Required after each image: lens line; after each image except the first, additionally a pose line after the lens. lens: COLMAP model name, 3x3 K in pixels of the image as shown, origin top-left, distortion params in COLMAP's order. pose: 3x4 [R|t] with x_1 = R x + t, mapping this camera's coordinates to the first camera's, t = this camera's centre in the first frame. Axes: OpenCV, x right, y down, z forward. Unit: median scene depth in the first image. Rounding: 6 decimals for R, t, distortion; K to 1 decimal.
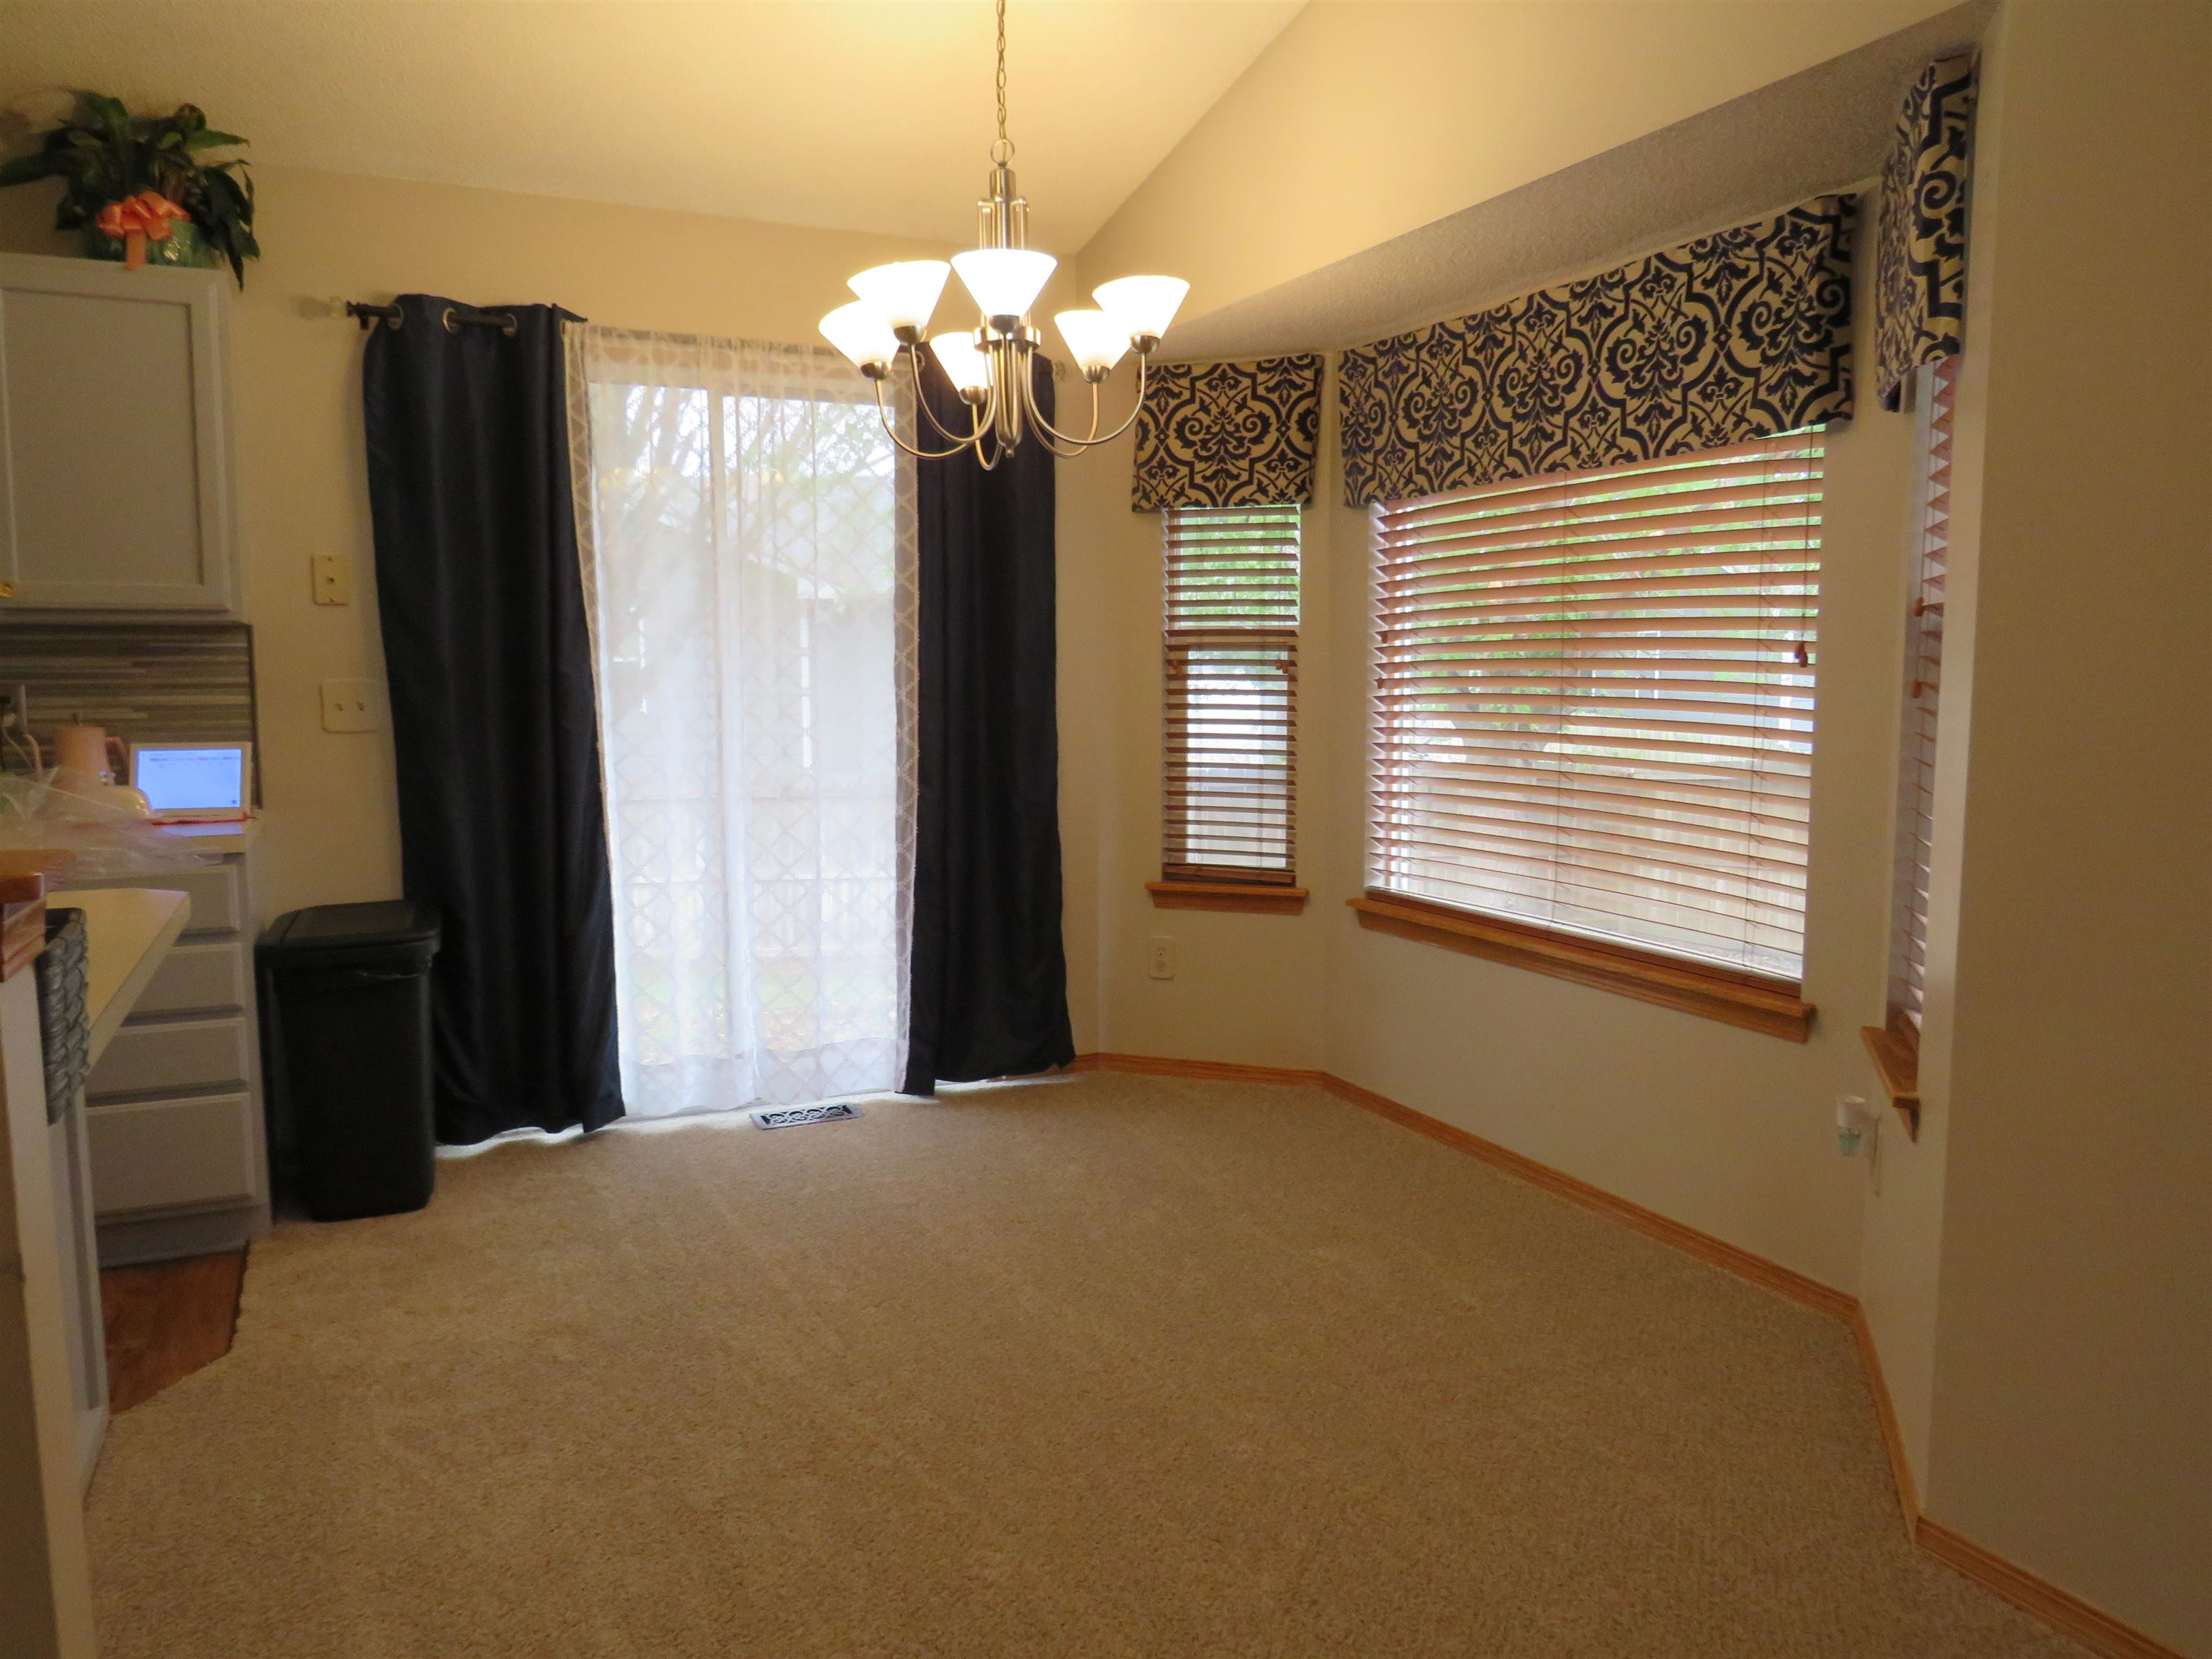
lens RADIAL K [[1554.6, 0, 1142.1], [0, 1554.6, 835.8], [0, 0, 1]] dist [-0.031715, -0.000883]
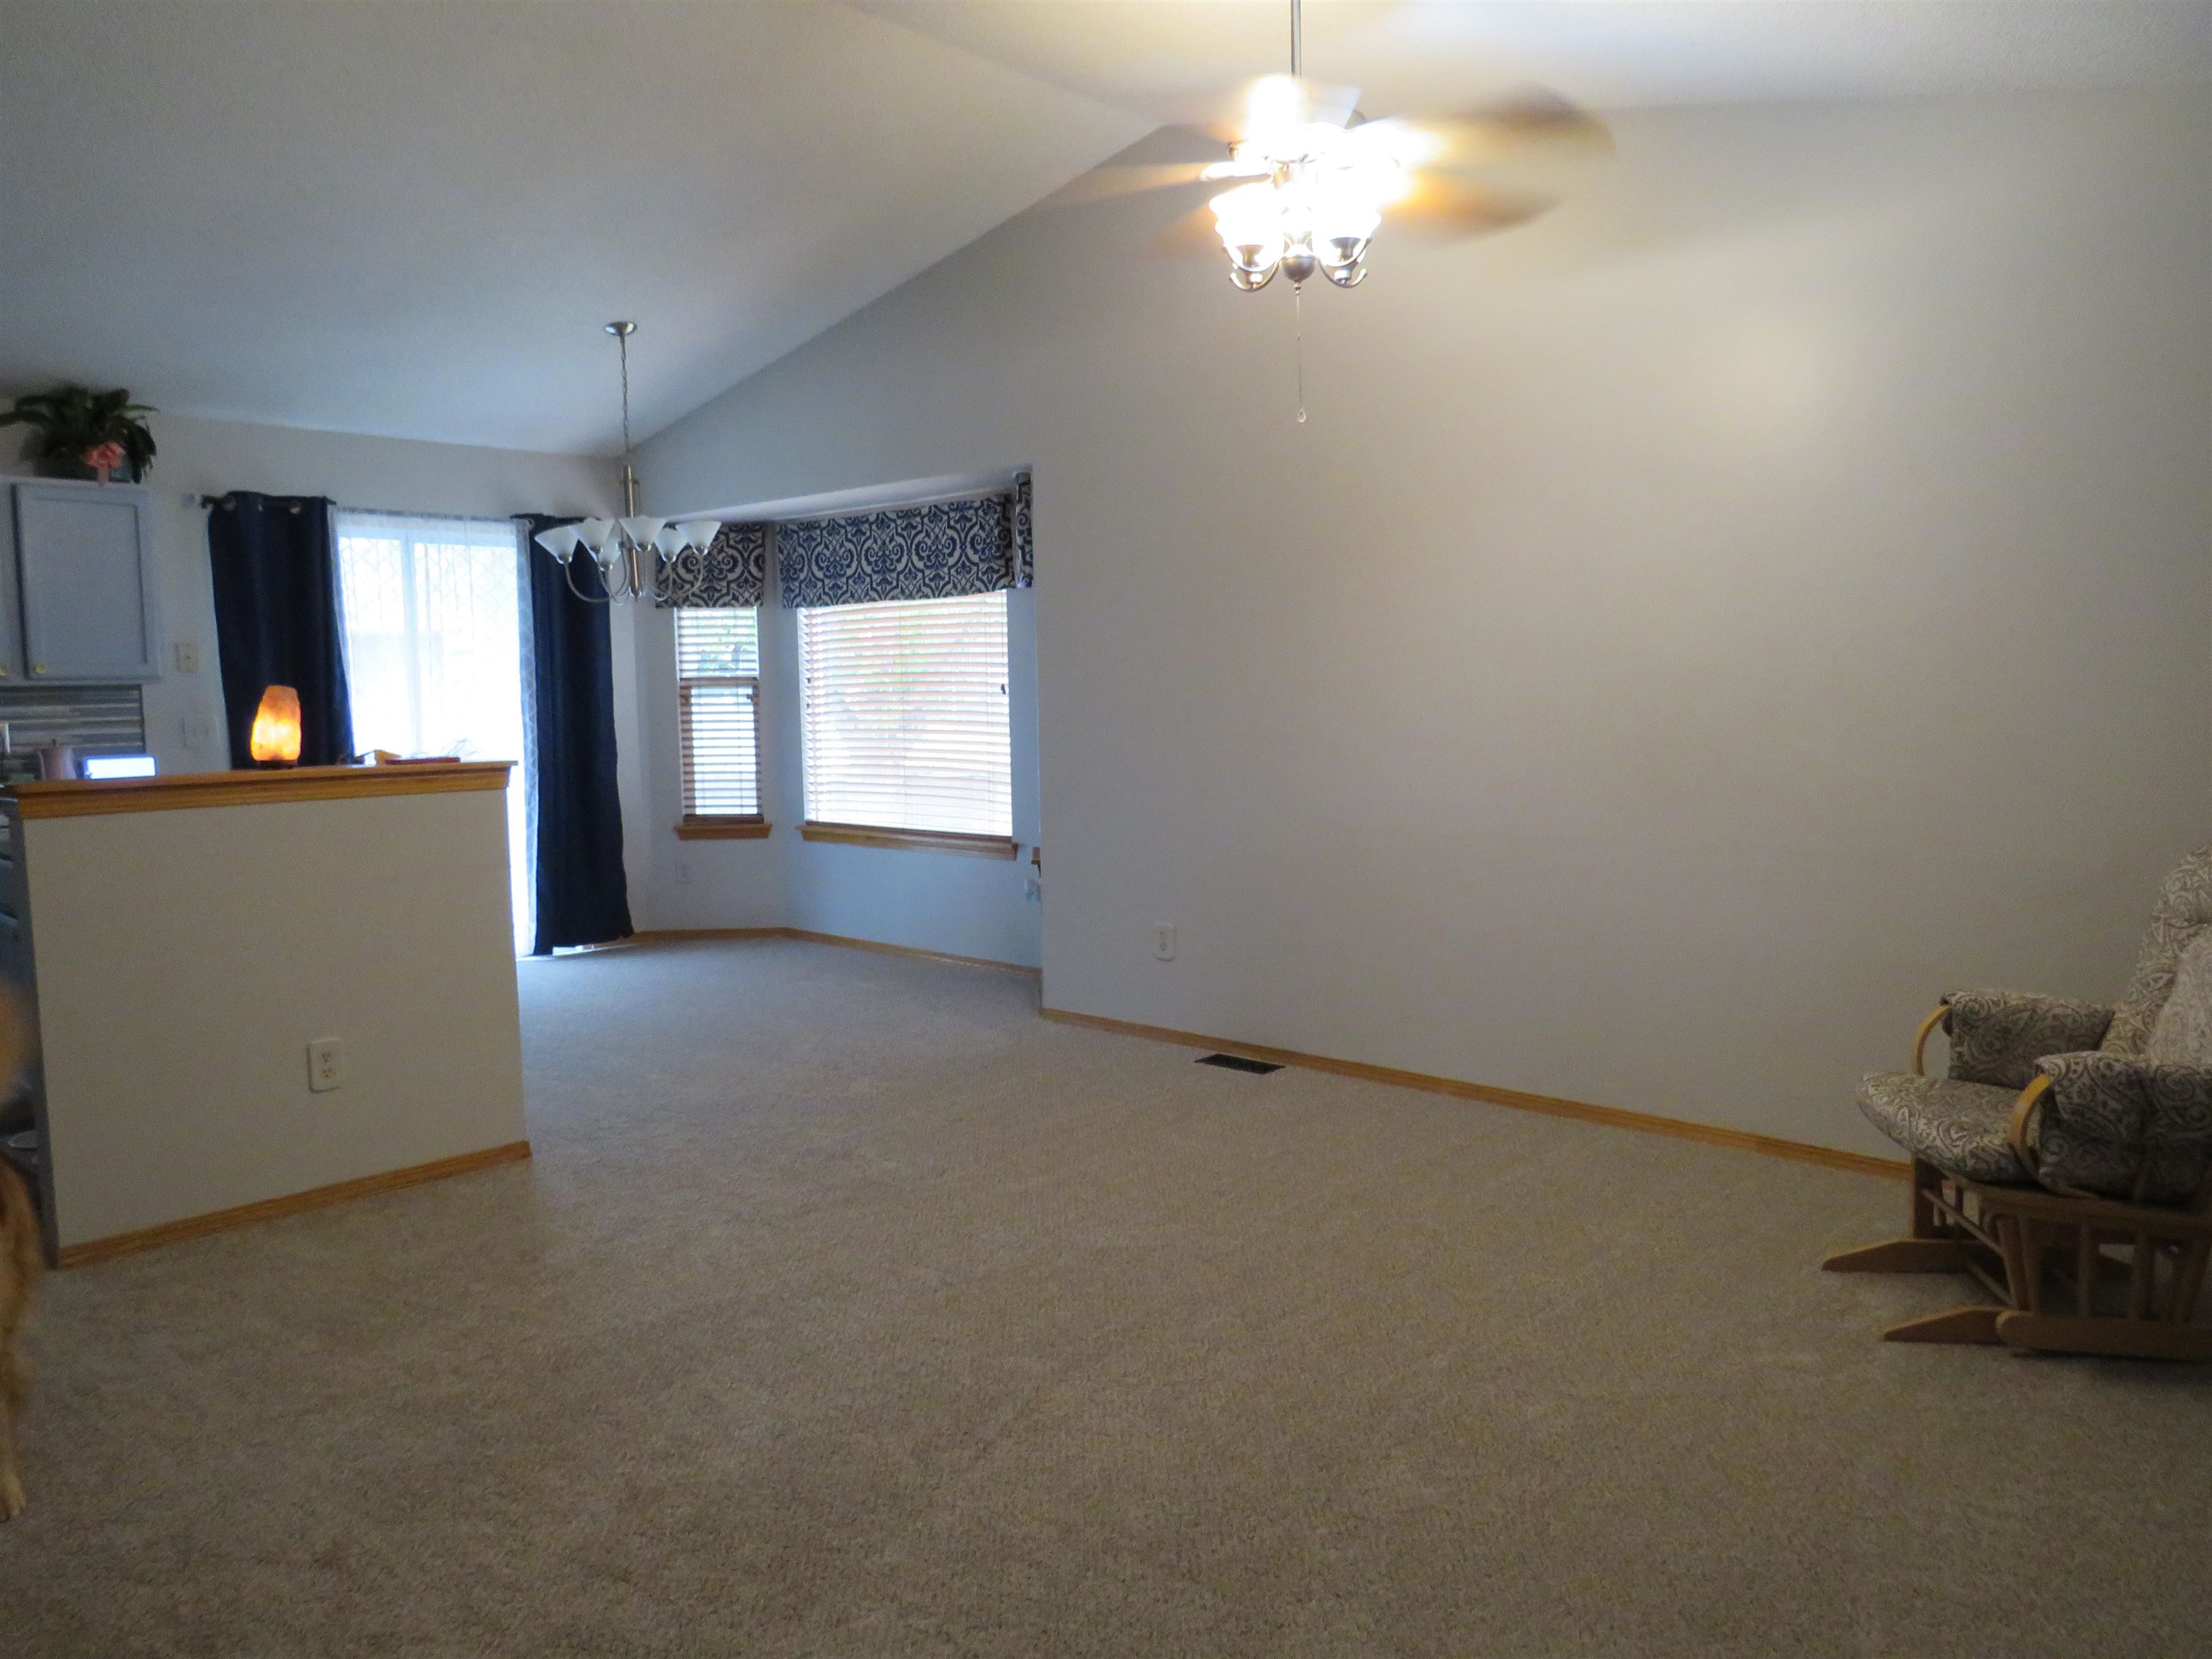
lens RADIAL K [[1554.6, 0, 1142.1], [0, 1554.6, 835.8], [0, 0, 1]] dist [-0.031715, -0.000883]
pose [[0.924107, -0.049556, 0.378906, -0.191718], [0.054931, 0.998484, -0.003381, 0.086183], [-0.378164, 0.023938, 0.925429, -0.874322]]
